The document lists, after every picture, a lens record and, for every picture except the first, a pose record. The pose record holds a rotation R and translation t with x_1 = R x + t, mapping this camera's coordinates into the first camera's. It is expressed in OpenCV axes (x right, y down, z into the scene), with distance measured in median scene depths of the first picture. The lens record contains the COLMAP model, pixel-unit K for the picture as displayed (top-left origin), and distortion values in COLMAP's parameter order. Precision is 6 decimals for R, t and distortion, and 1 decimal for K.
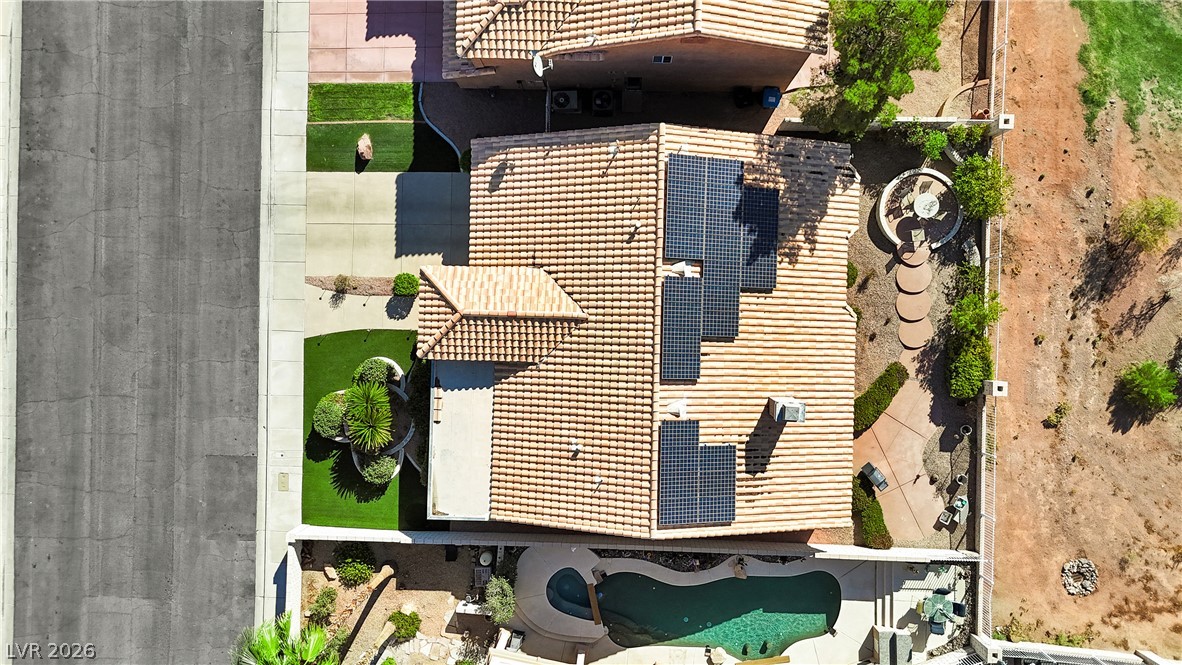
lens RADIAL K [[873.1, 0, 590.1], [0, 873.1, 335.4], [0, 0, 1]] dist [0.066404, -0.062046]
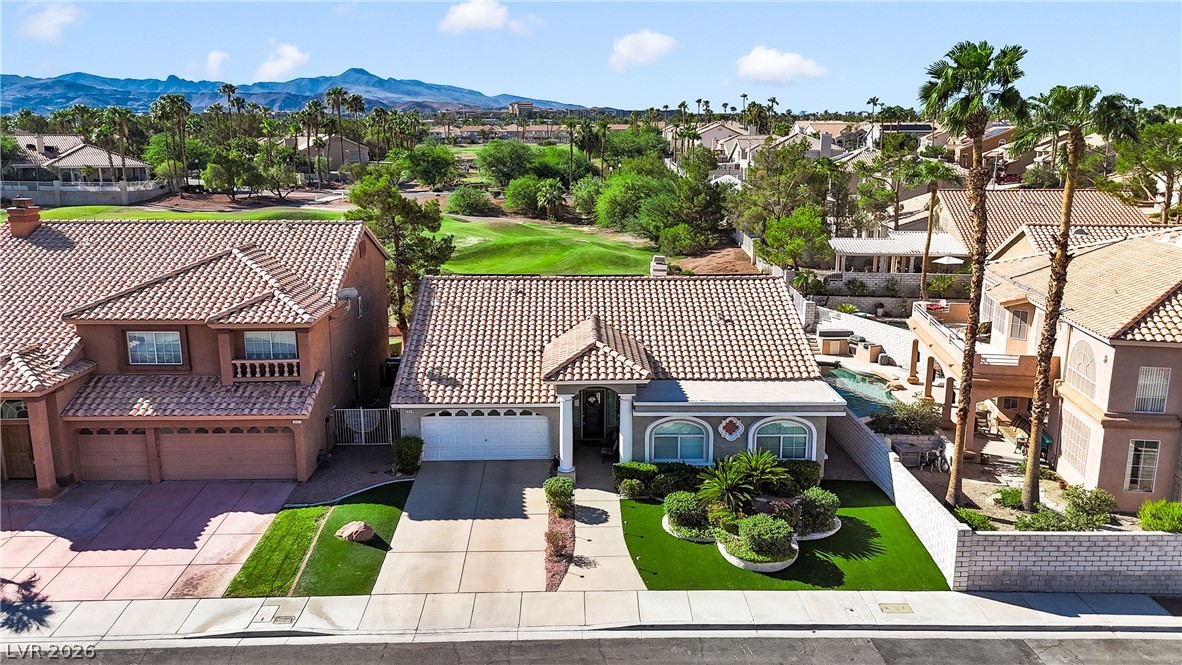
lens RADIAL K [[873.1, 0, 593.9], [0, 873.1, 332.2], [0, 0, 1]] dist [0.066404, -0.062046]
pose [[-0.047342, -0.180448, 0.982445, -0.924052], [0.998848, -0.016250, 0.045147, -0.061131], [0.007818, 0.983450, 0.181009, 0.746414]]
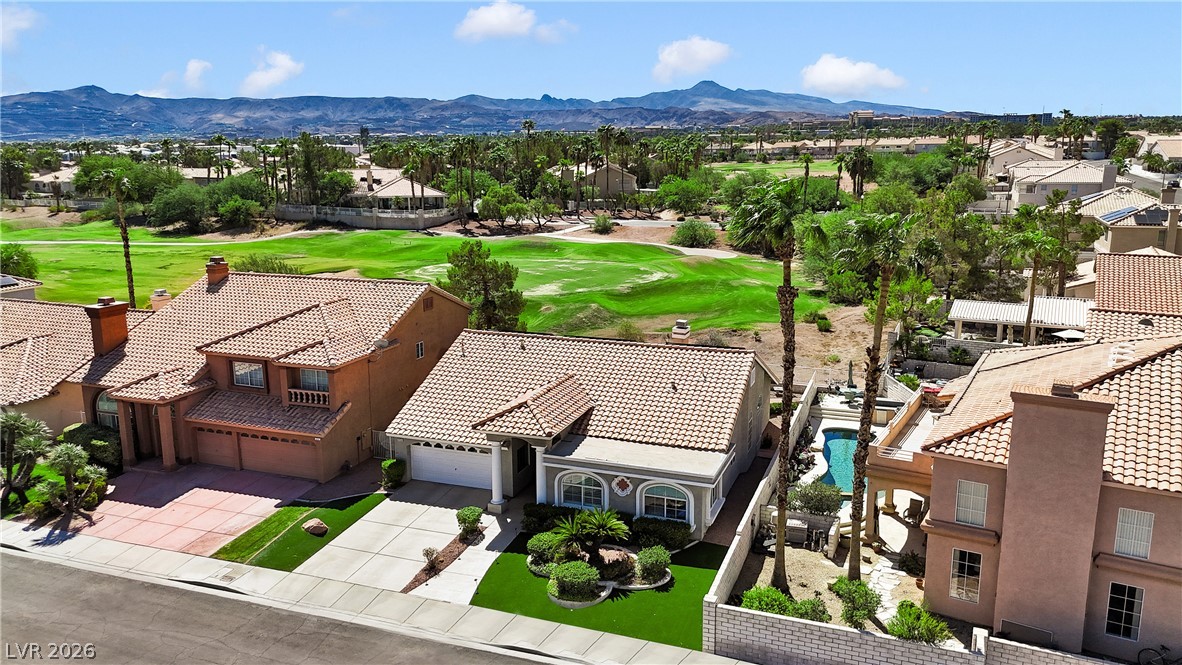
lens RADIAL K [[873.1, 0, 594.1], [0, 873.1, 336.7], [0, 0, 1]] dist [0.066404, -0.062046]
pose [[0.324838, -0.165440, 0.931187, -1.016414], [0.945768, 0.055227, -0.320113, 0.358669], [0.001532, 0.984672, 0.174408, 0.658204]]
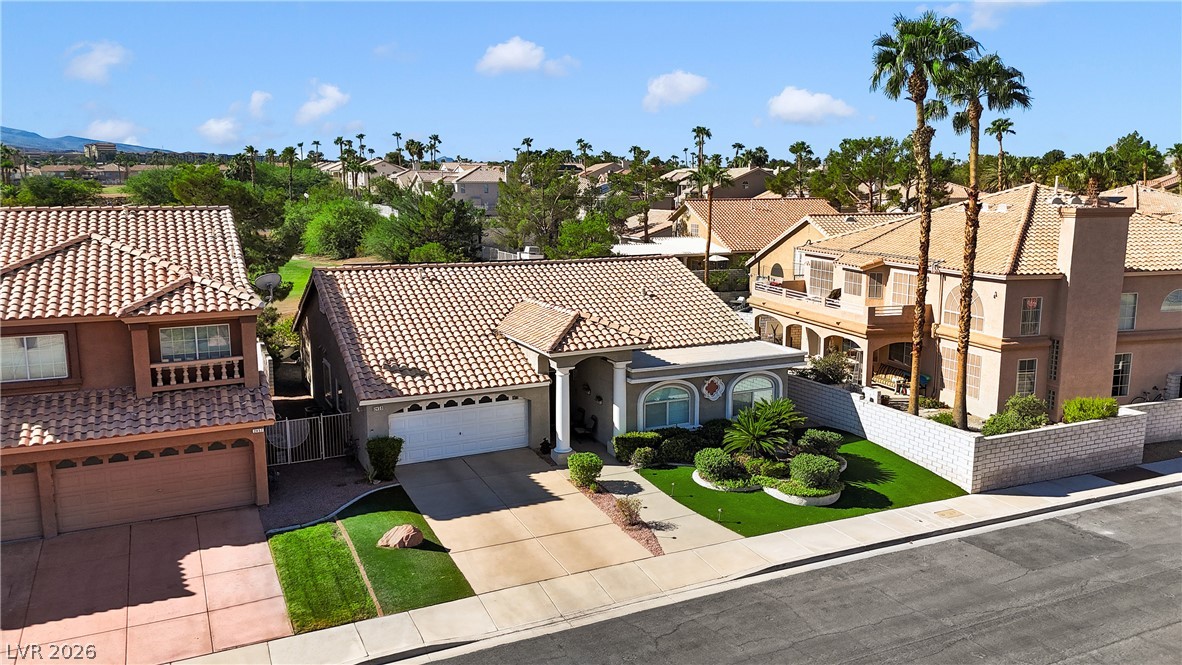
lens RADIAL K [[873.1, 0, 593.9], [0, 873.1, 330.5], [0, 0, 1]] dist [0.066404, -0.062046]
pose [[-0.456279, -0.107257, 0.883349, -0.818753], [0.889508, -0.081959, 0.449509, -0.356000], [0.024185, 0.990847, 0.132802, 0.815215]]
